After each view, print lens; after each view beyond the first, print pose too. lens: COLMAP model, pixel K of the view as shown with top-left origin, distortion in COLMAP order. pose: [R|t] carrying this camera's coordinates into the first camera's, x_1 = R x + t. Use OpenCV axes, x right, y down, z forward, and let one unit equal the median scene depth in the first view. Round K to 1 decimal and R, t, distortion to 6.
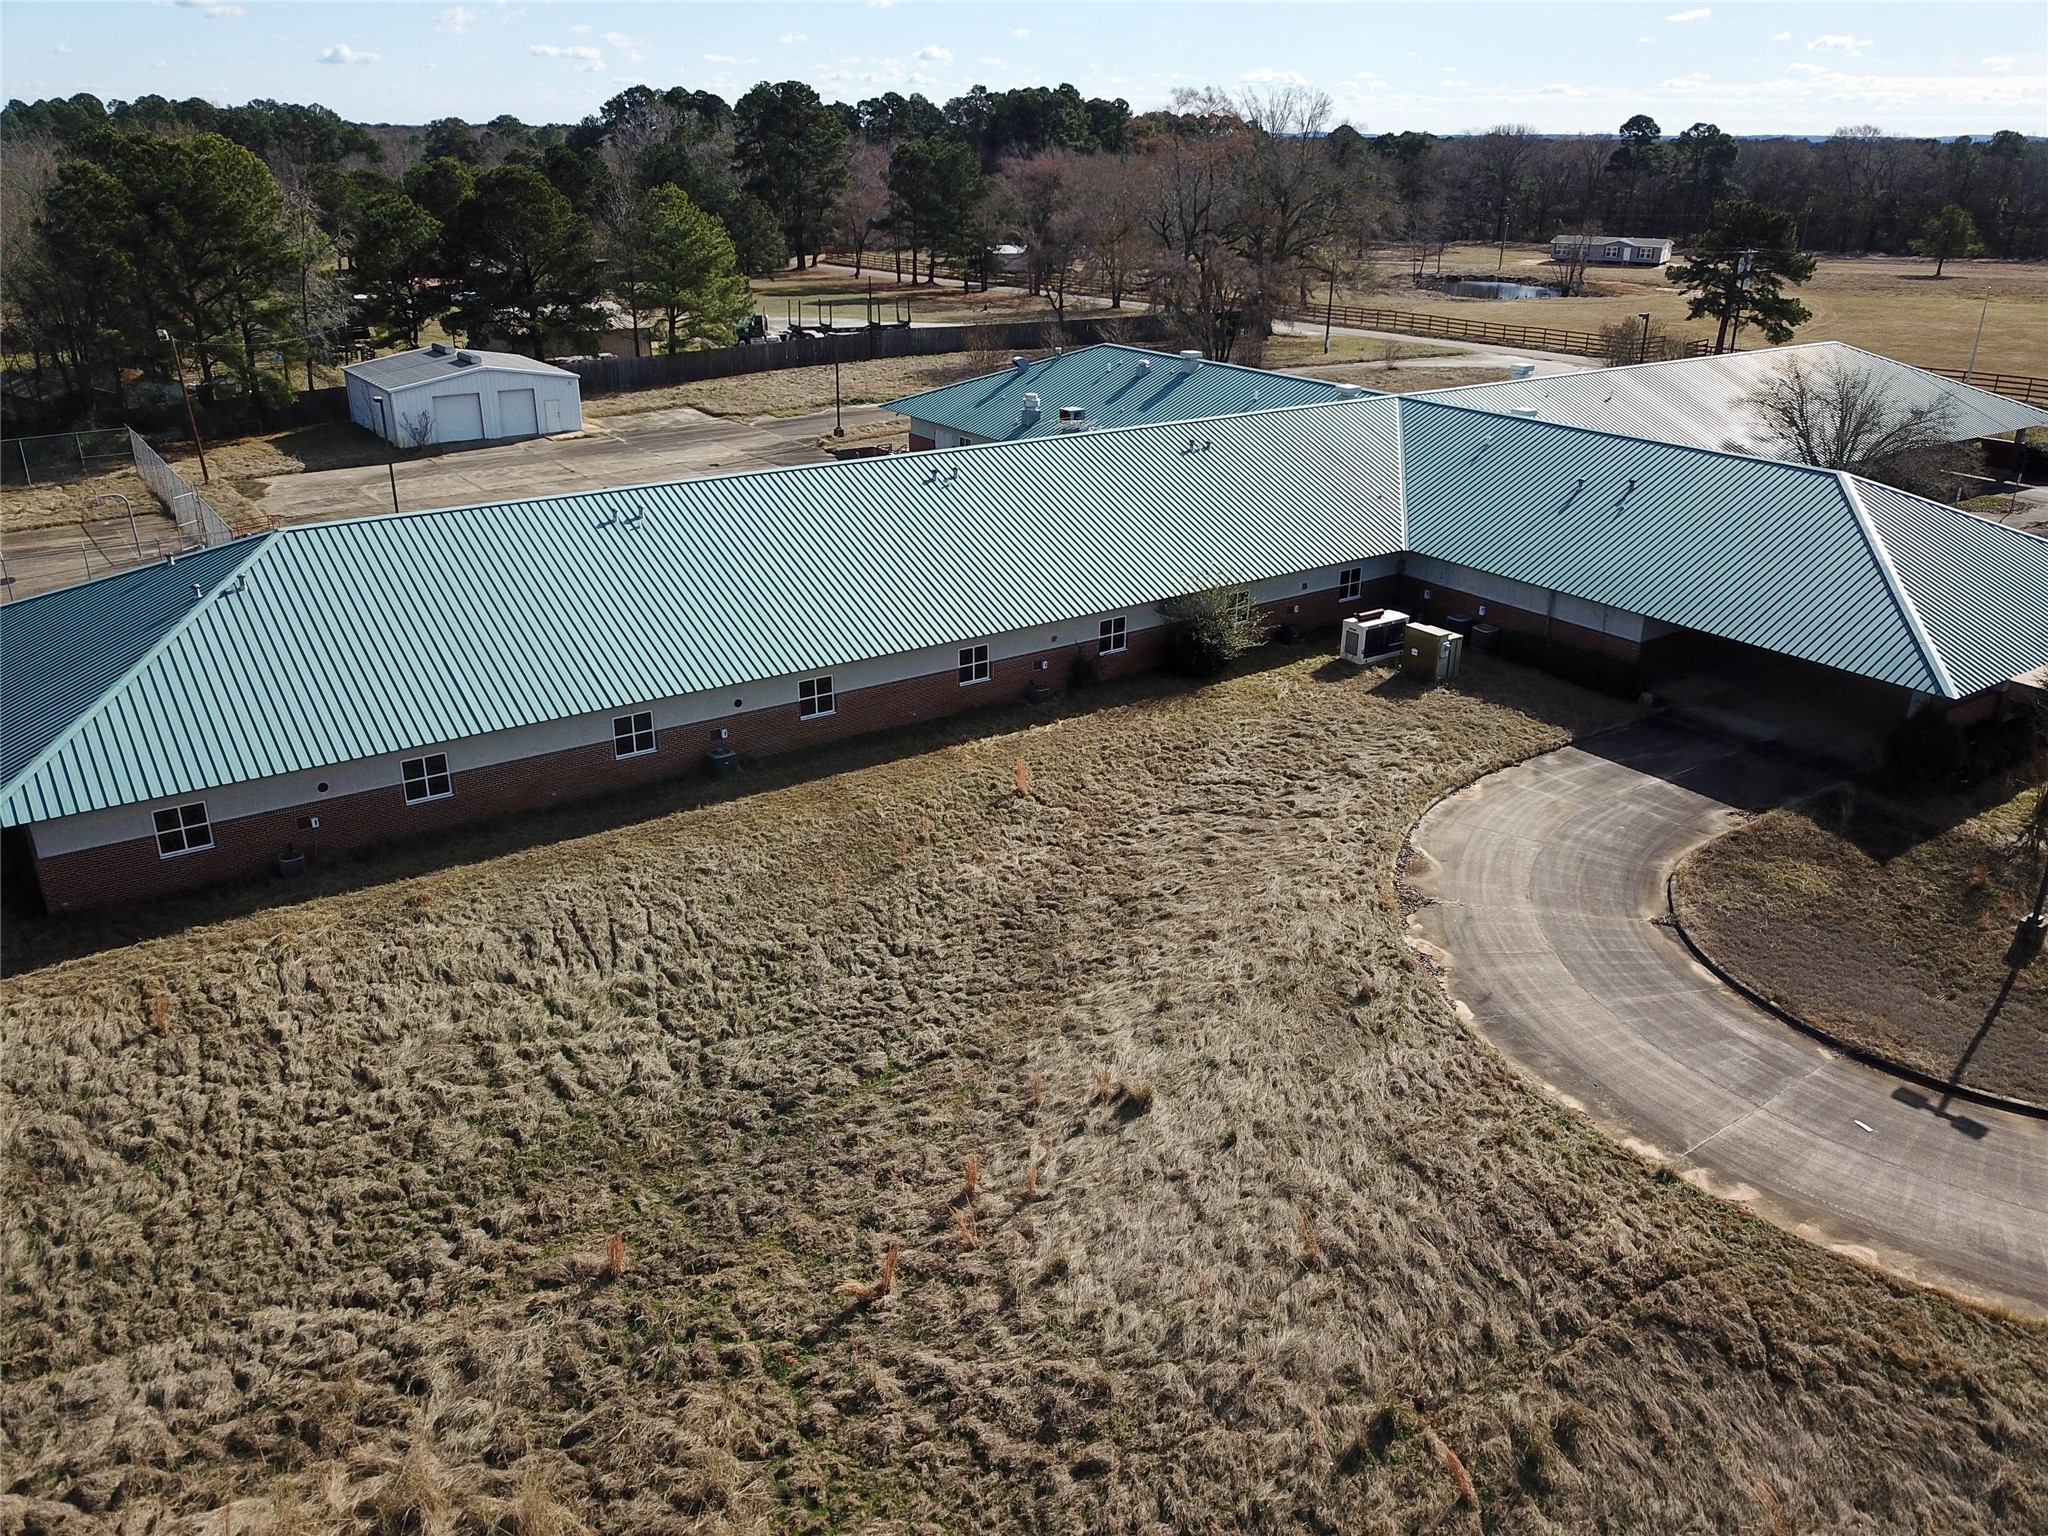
lens RADIAL K [[1551.1, 0, 1023.5], [0, 1551.1, 773.5], [0, 0, 1]] dist [0.002712, 0.001899]
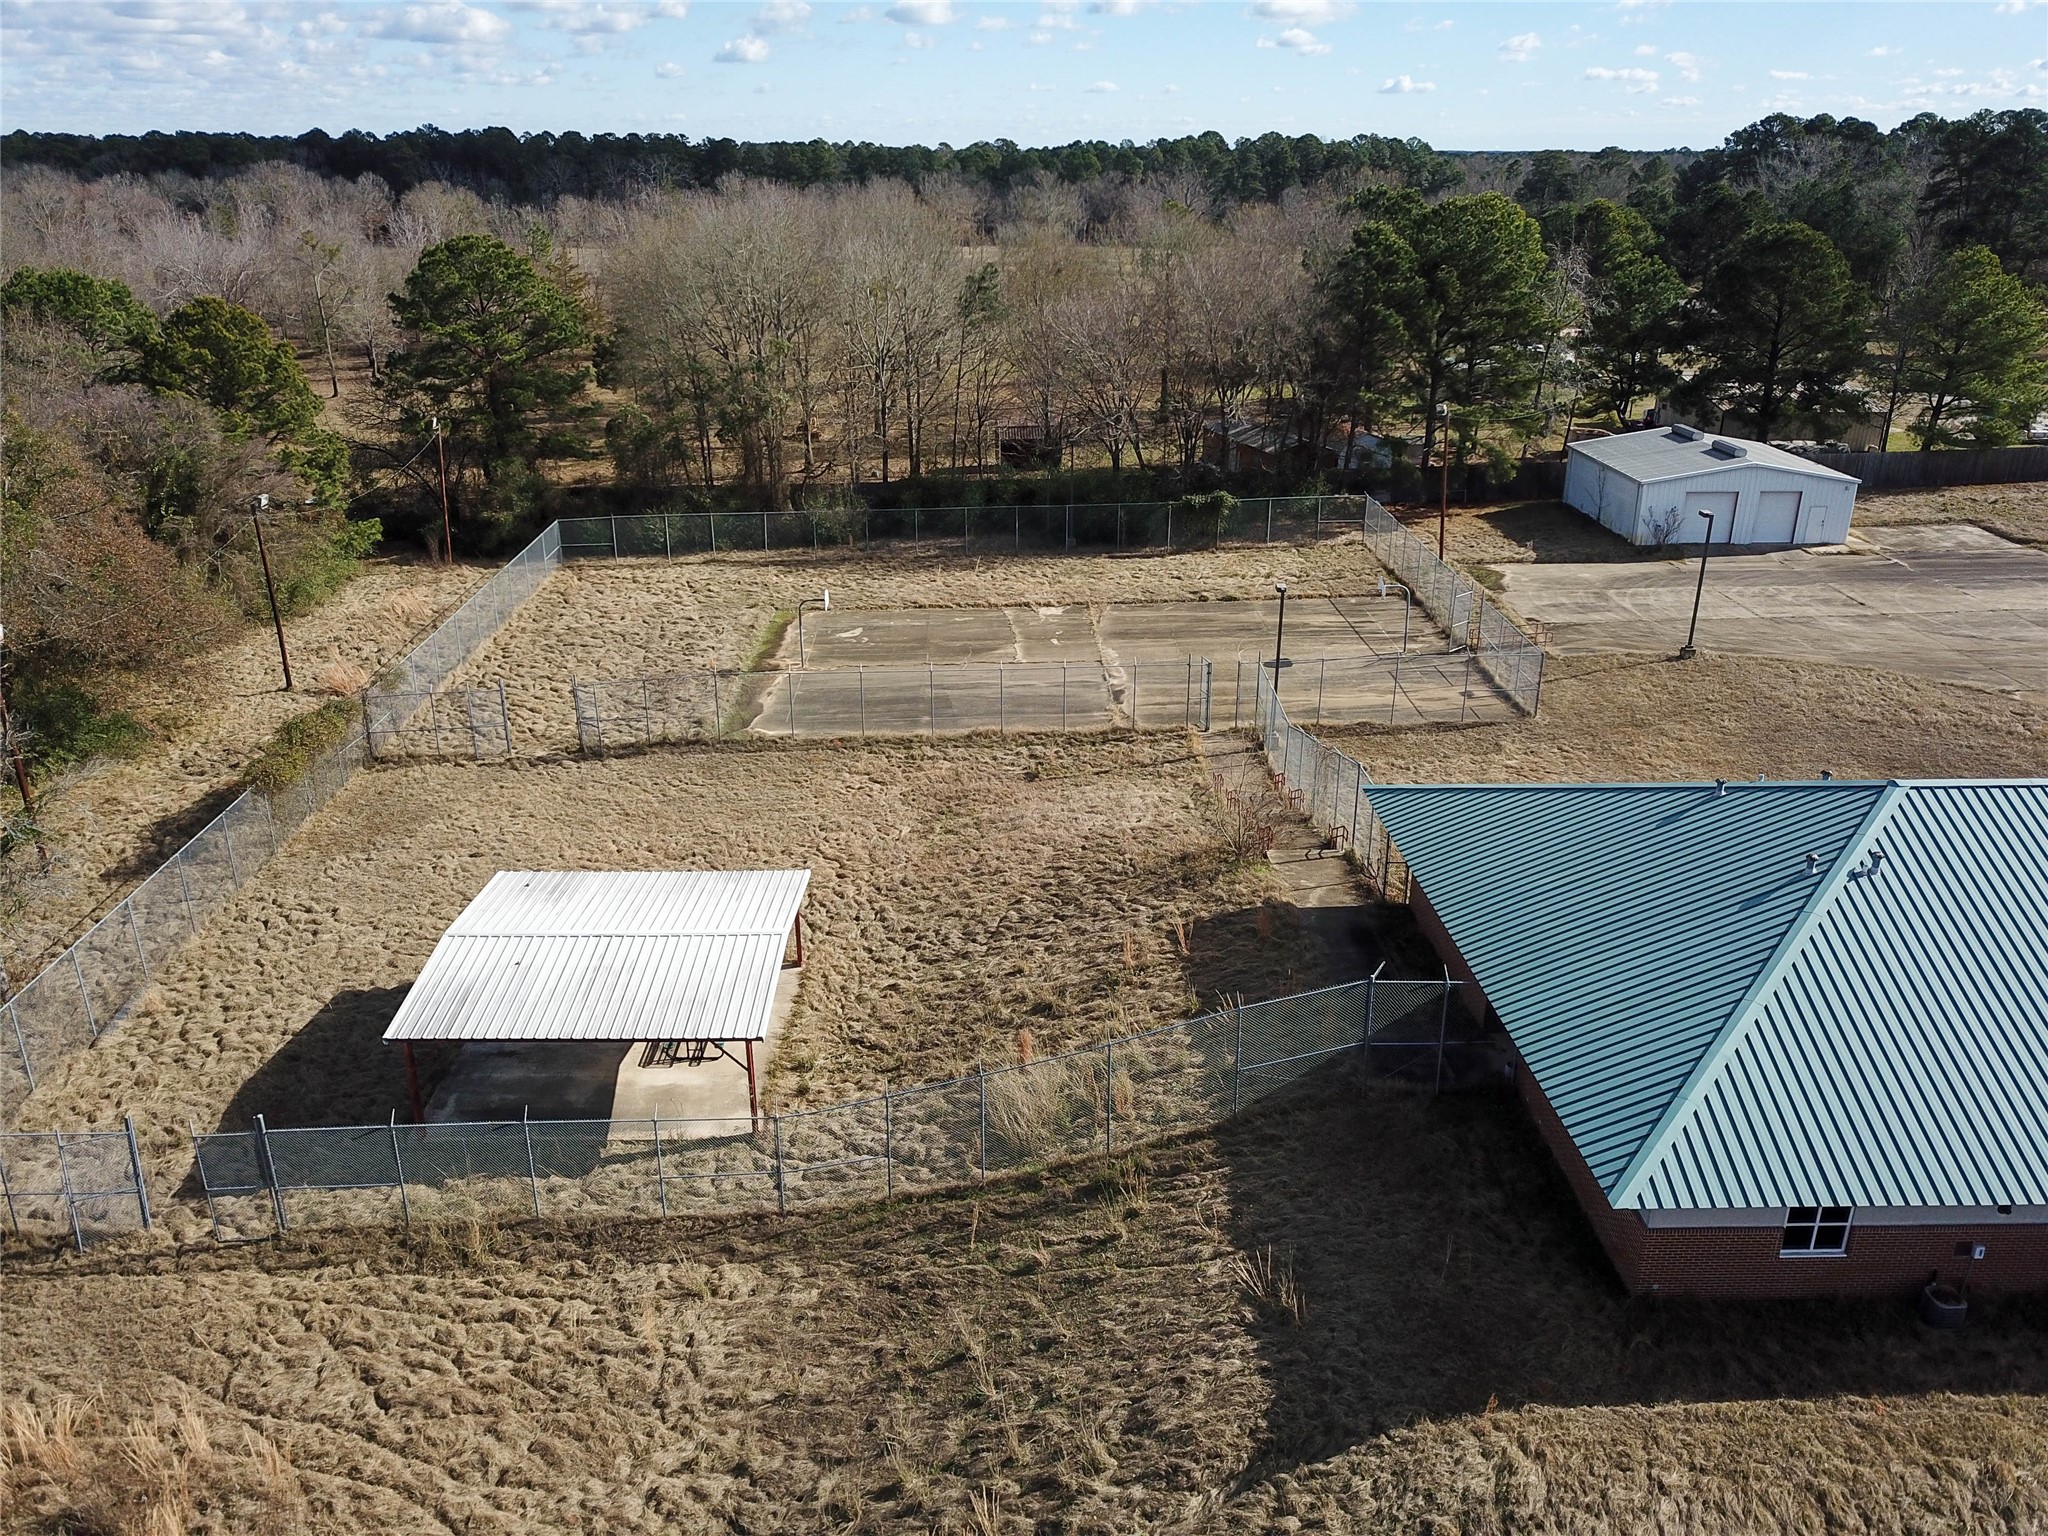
lens RADIAL K [[1551.1, 0, 1023.9], [0, 1551.1, 764.3], [0, 0, 1]] dist [0.002712, 0.001899]
pose [[0.830031, 0.197010, -0.521762, -0.196657], [-0.206211, 0.977644, 0.041100, -0.049140], [0.518195, 0.073478, 0.852101, 0.066282]]
